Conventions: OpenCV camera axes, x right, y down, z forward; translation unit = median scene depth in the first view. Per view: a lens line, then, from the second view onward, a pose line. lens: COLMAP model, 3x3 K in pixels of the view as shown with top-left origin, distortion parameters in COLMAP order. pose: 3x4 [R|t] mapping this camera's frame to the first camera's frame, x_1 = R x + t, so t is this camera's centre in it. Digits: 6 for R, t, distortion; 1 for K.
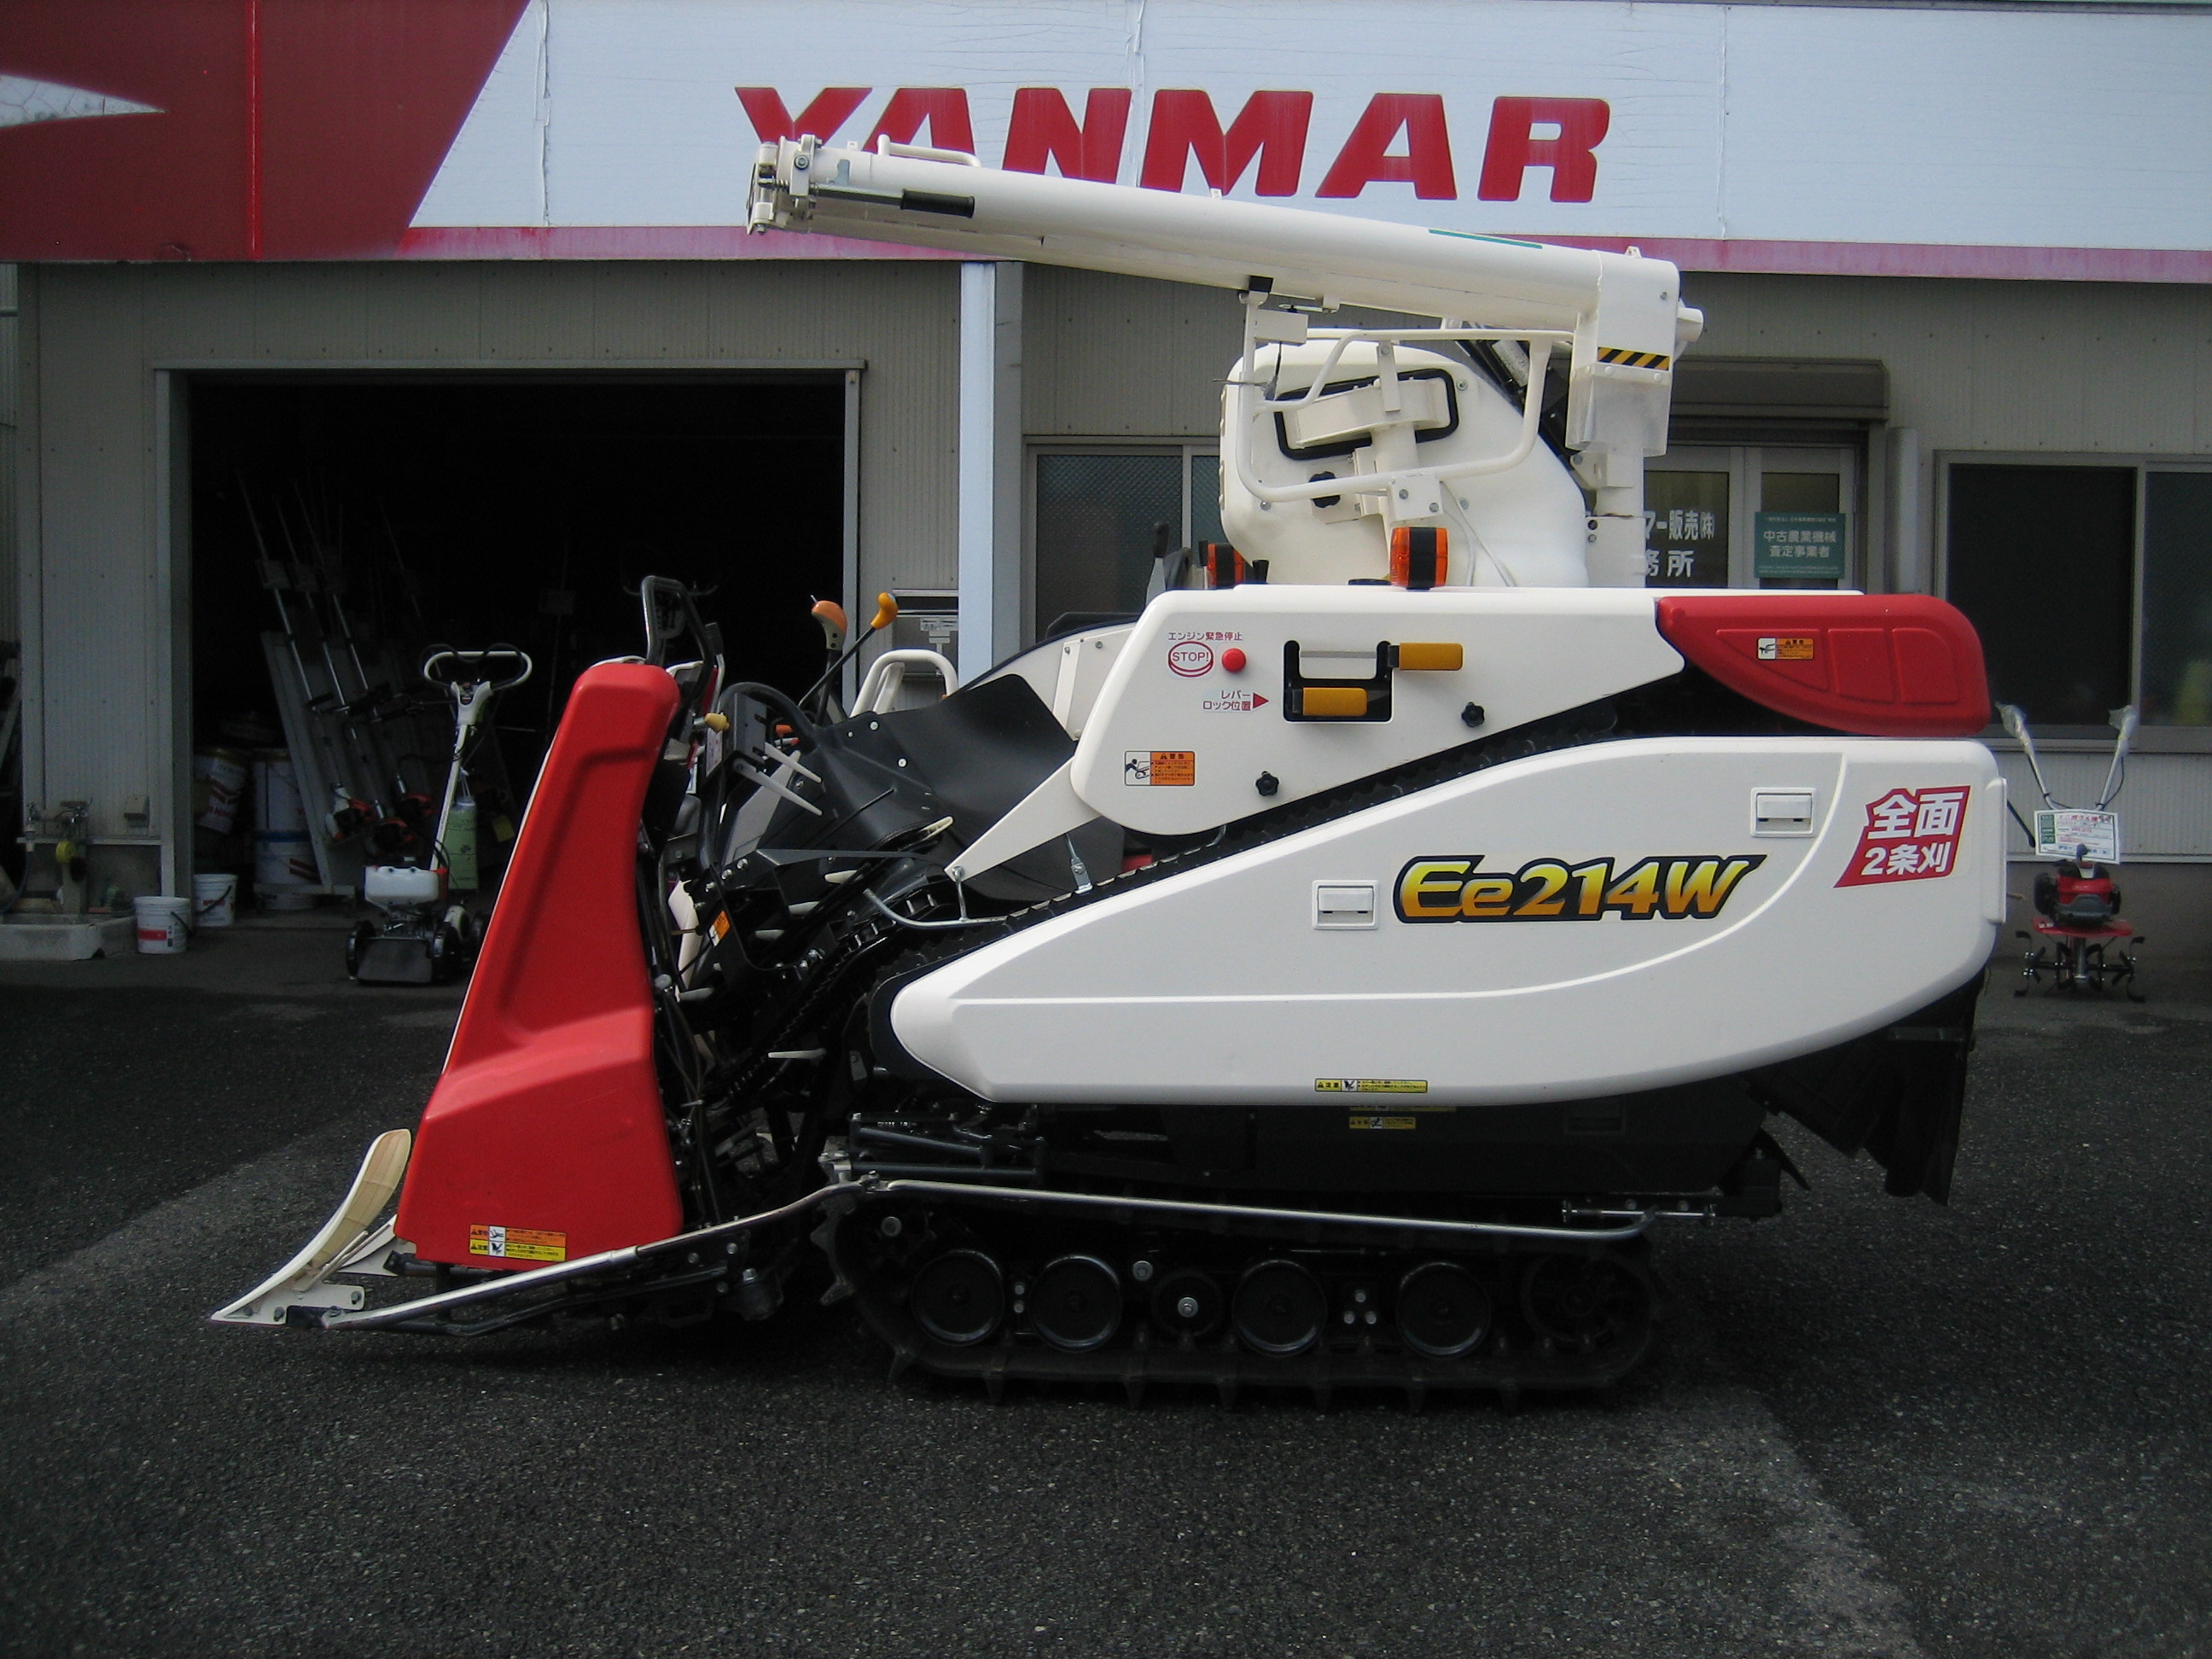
lens RADIAL K [[2284.8, 0, 1129.7], [0, 2284.8, 824.5], [0, 0, 1]] dist [-0.084844, 0.000000]
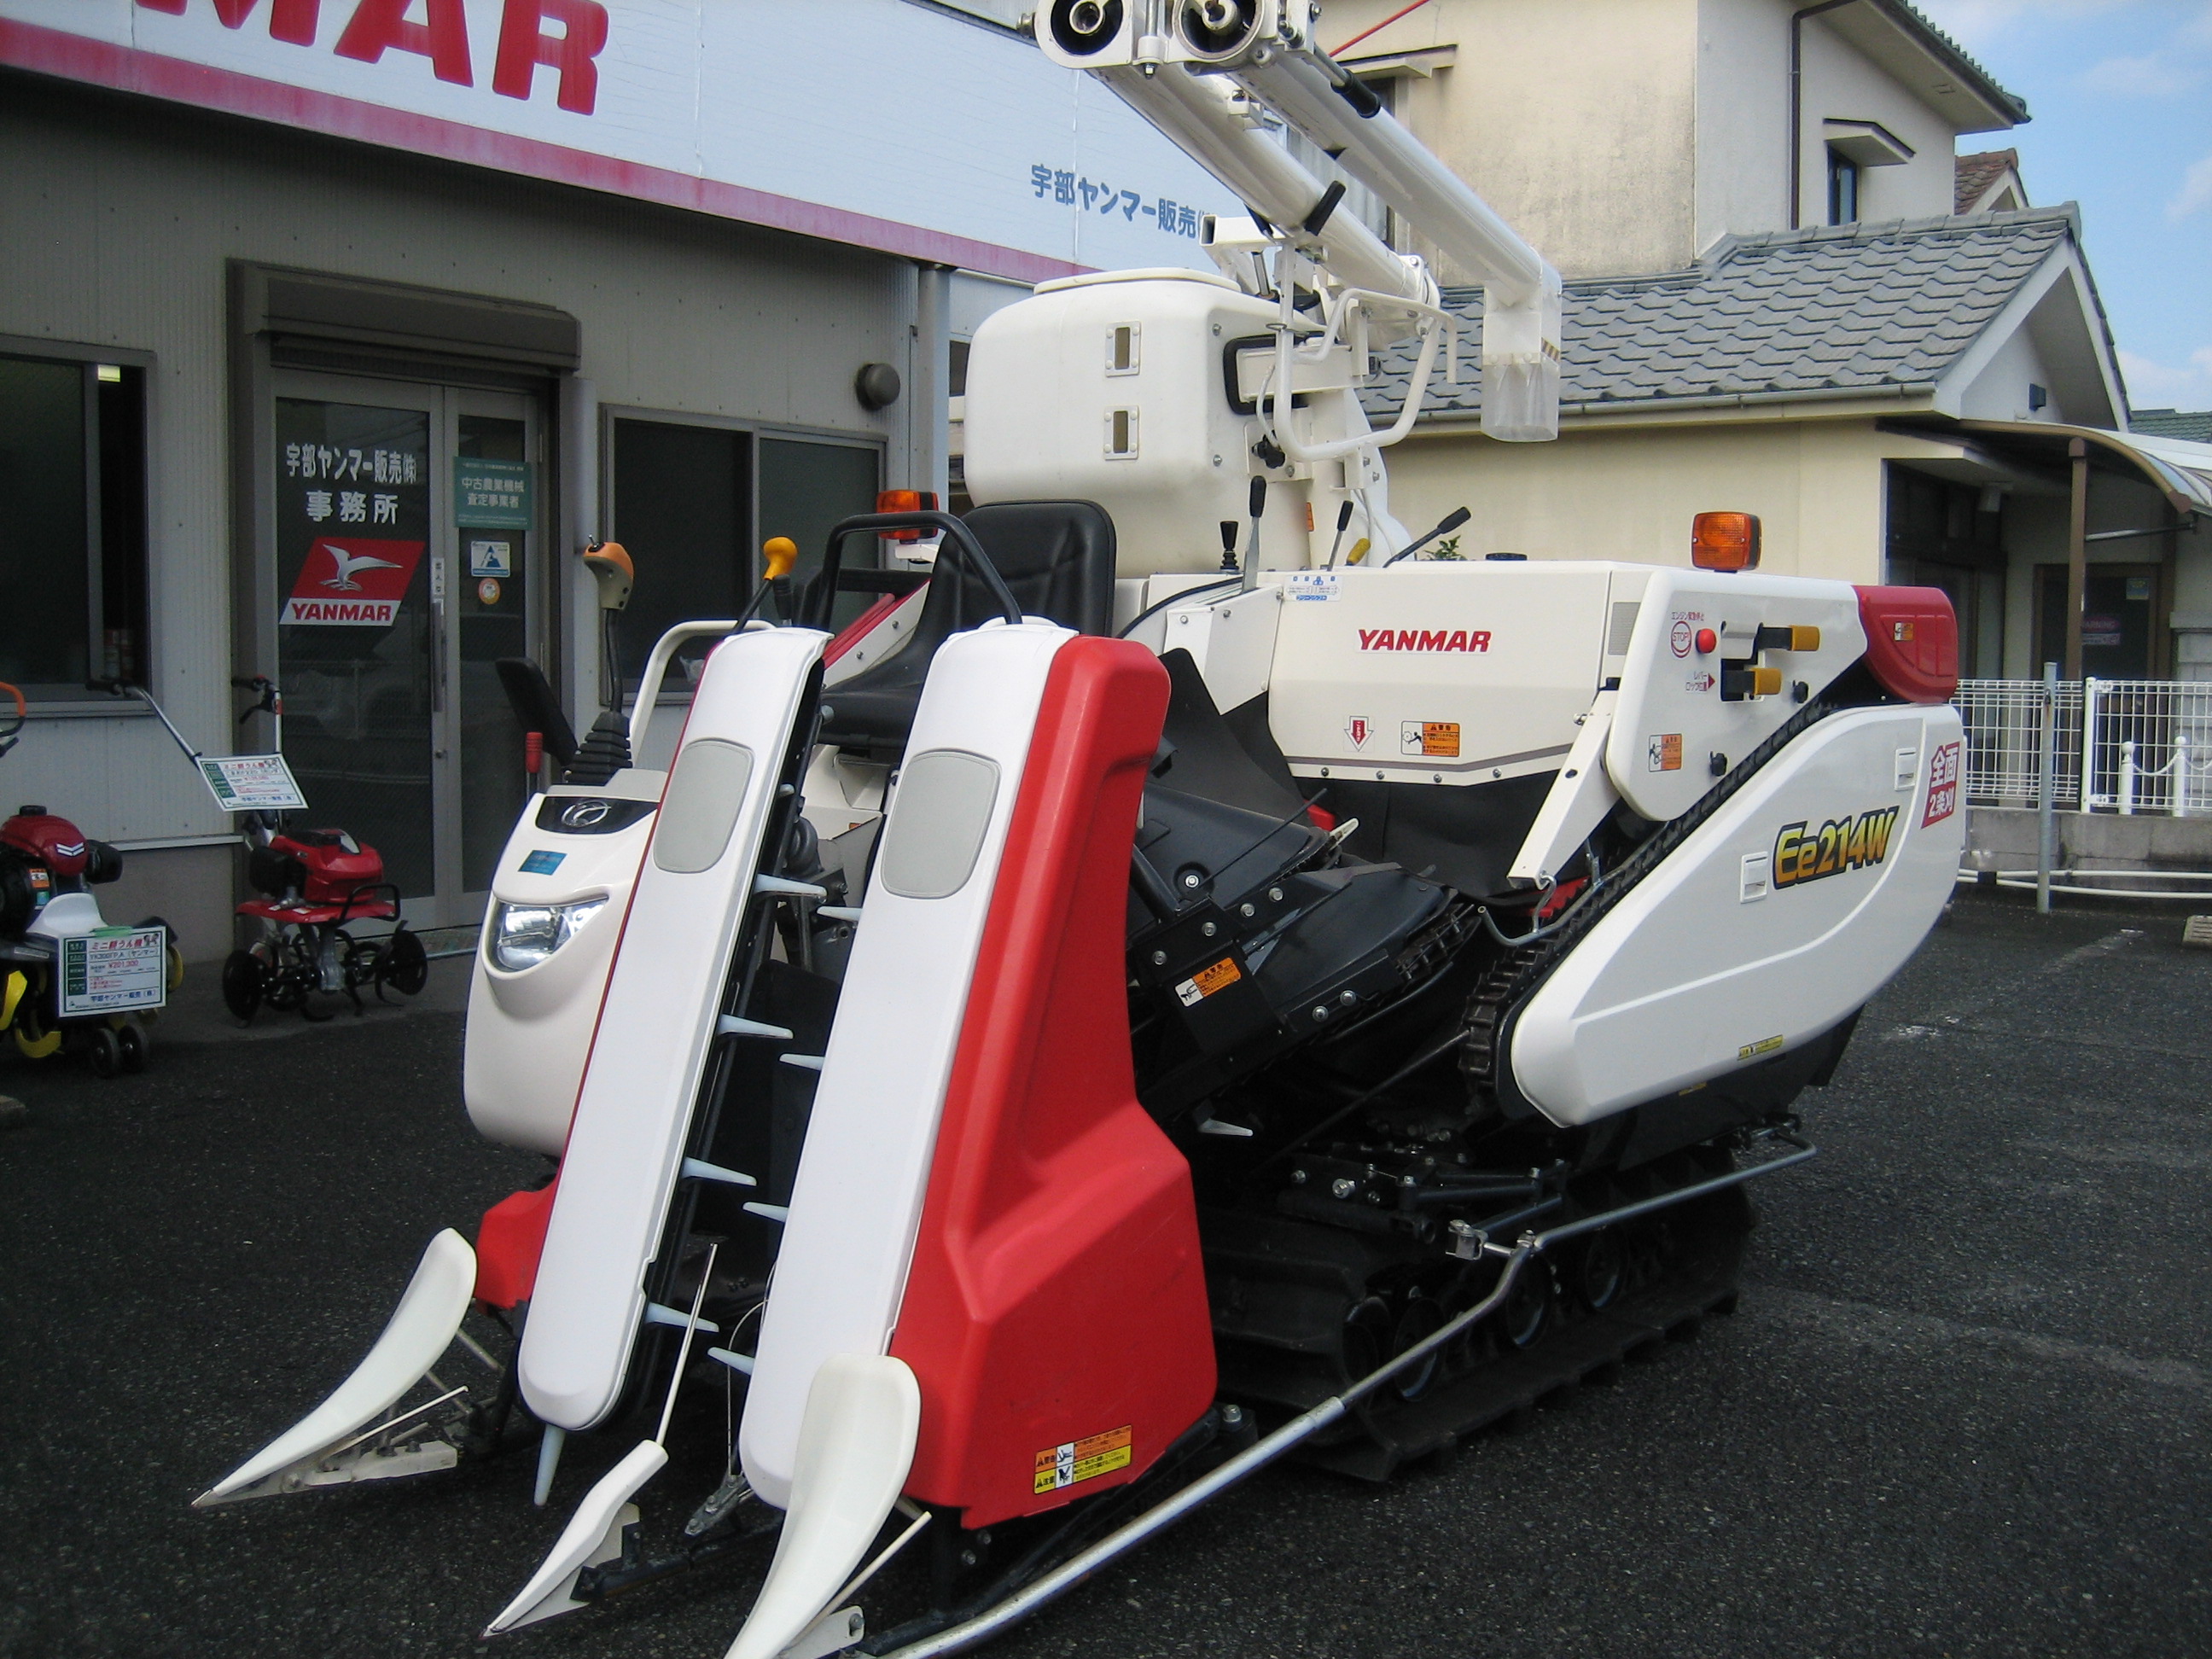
lens RADIAL K [[2284.8, 0, 1125.6], [0, 2284.8, 830.7], [0, 0, 1]] dist [-0.084844, 0.000000]
pose [[0.588907, -0.067526, 0.805375, -0.815793], [0.045215, 0.997696, 0.050589, -0.046029], [-0.806935, 0.006622, 0.590603, 0.564967]]
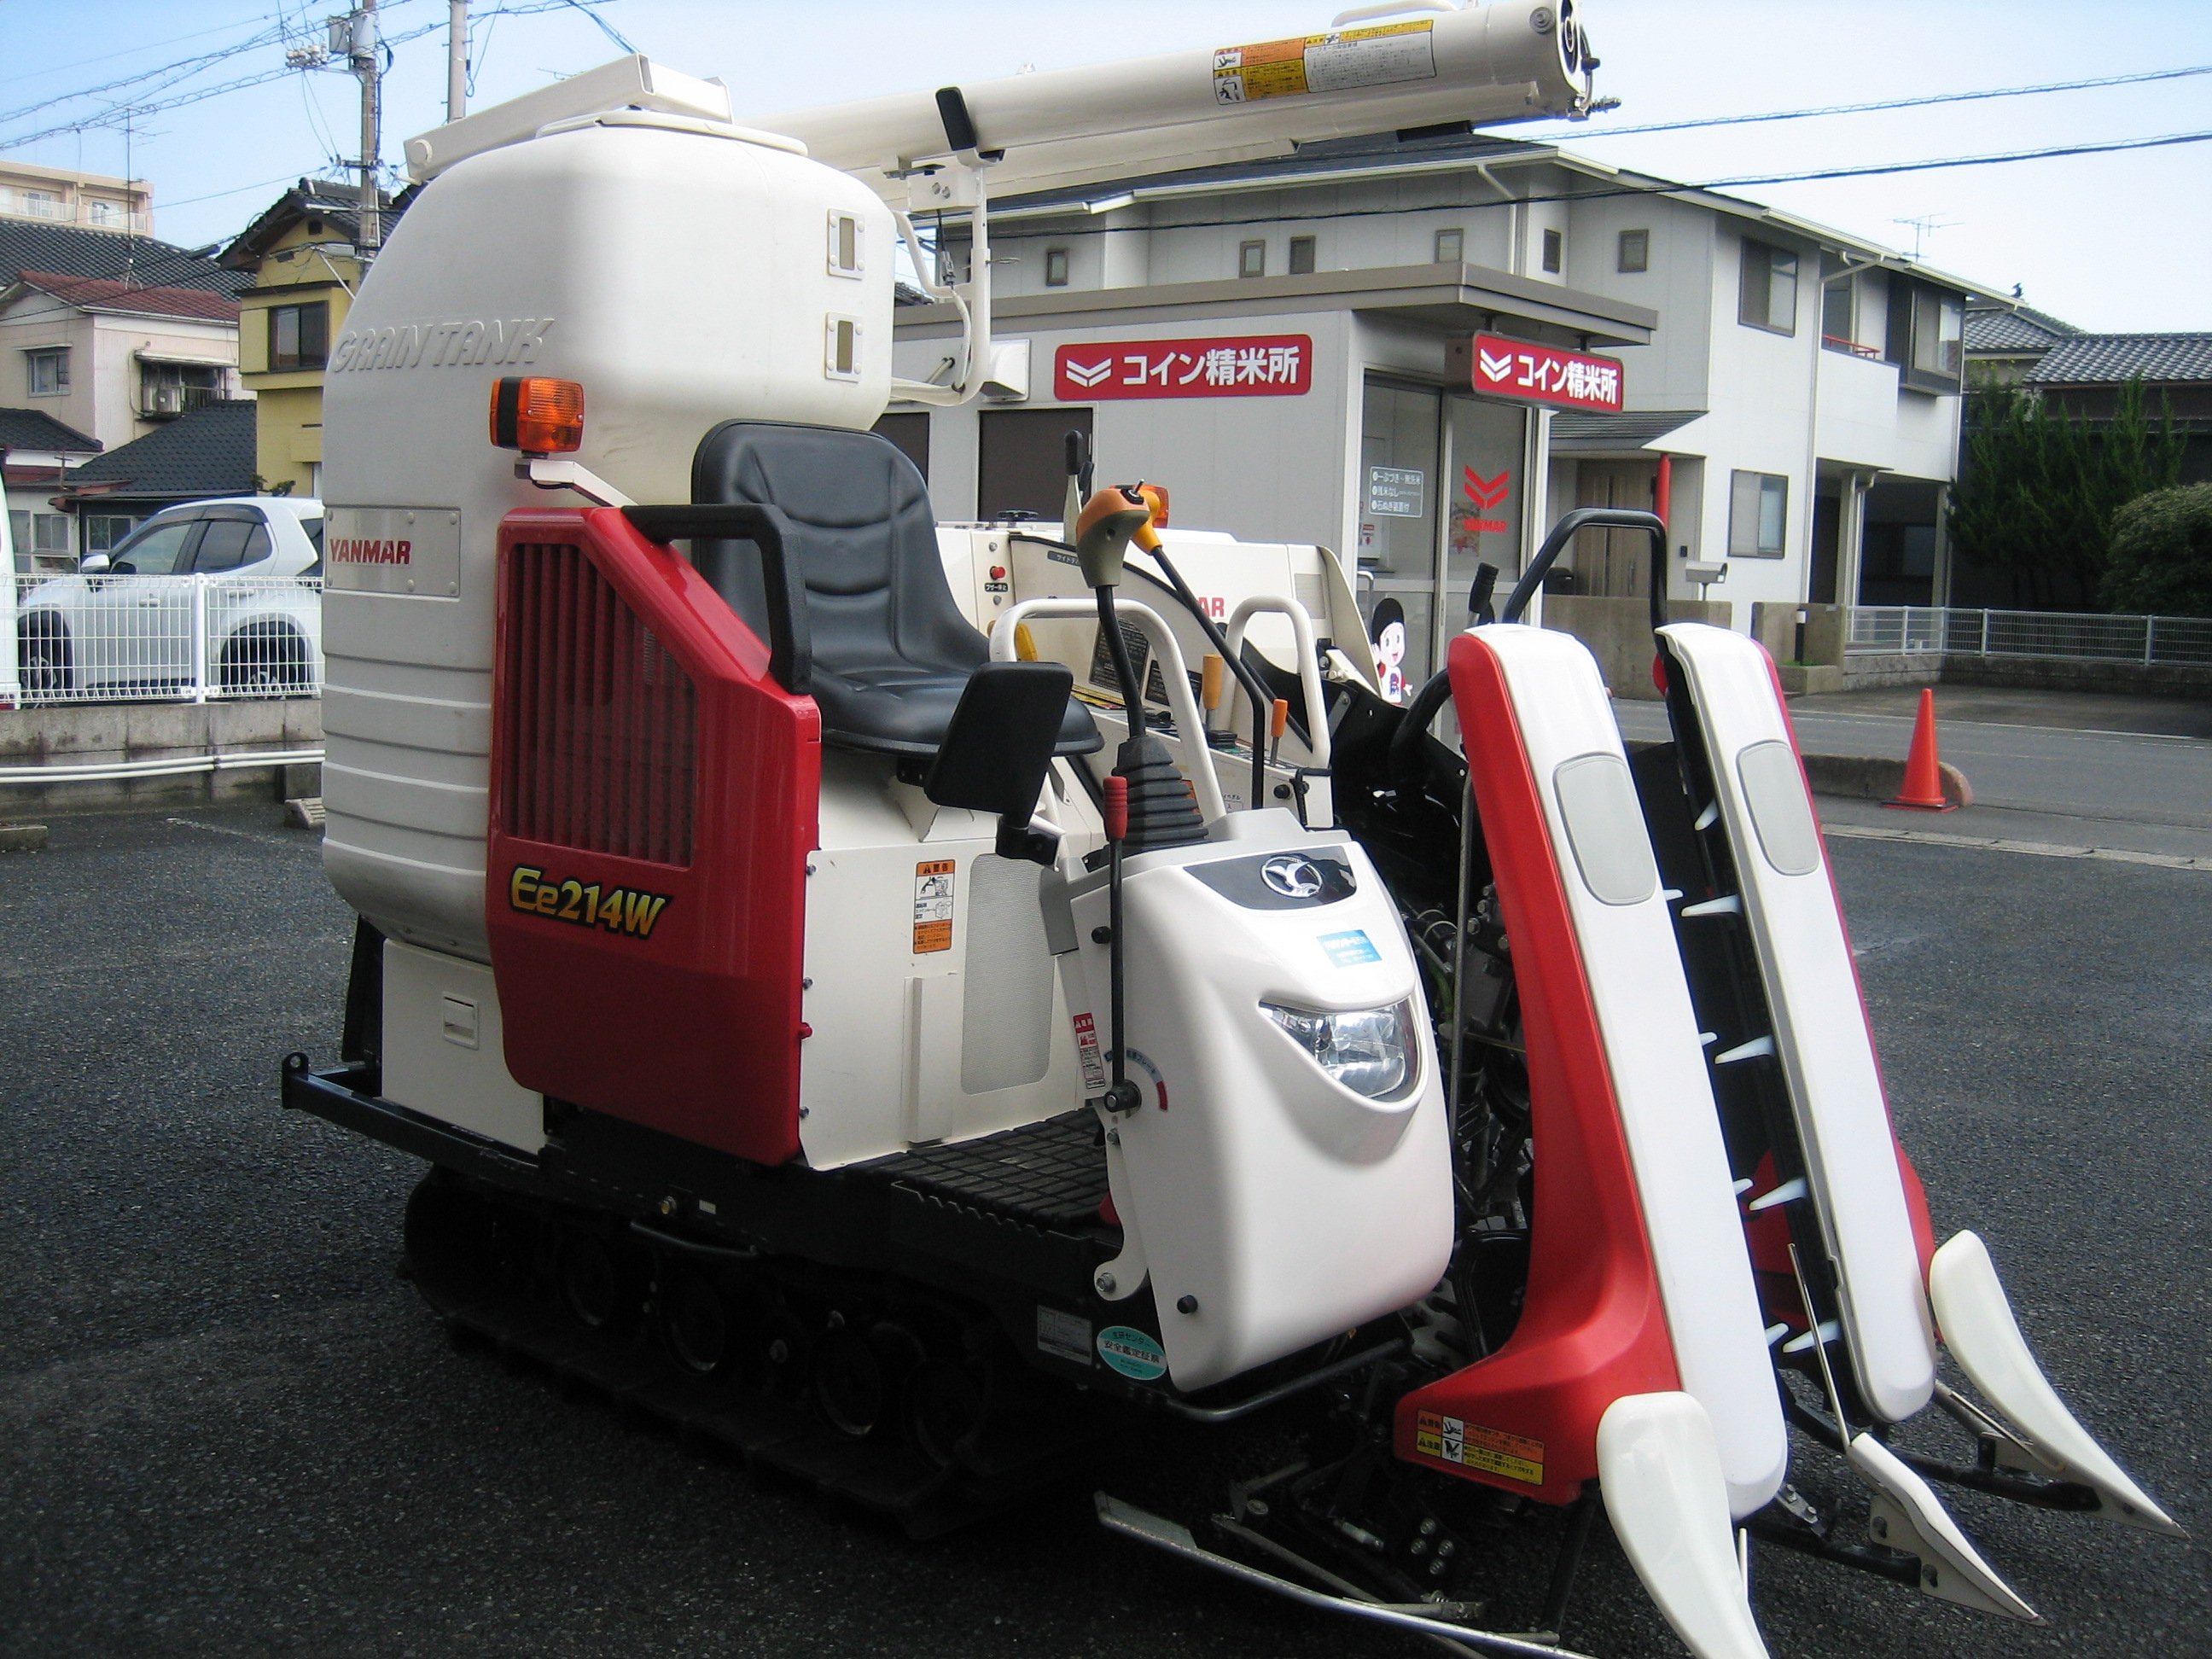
lens RADIAL K [[2284.8, 0, 1108.9], [0, 2284.8, 827.0], [0, 0, 1]] dist [-0.084844, 0.000000]
pose [[-0.781740, -0.104132, 0.614849, -0.569041], [-0.002625, 0.986500, 0.163738, -0.141809], [-0.623599, 0.126386, -0.771460, 1.846445]]
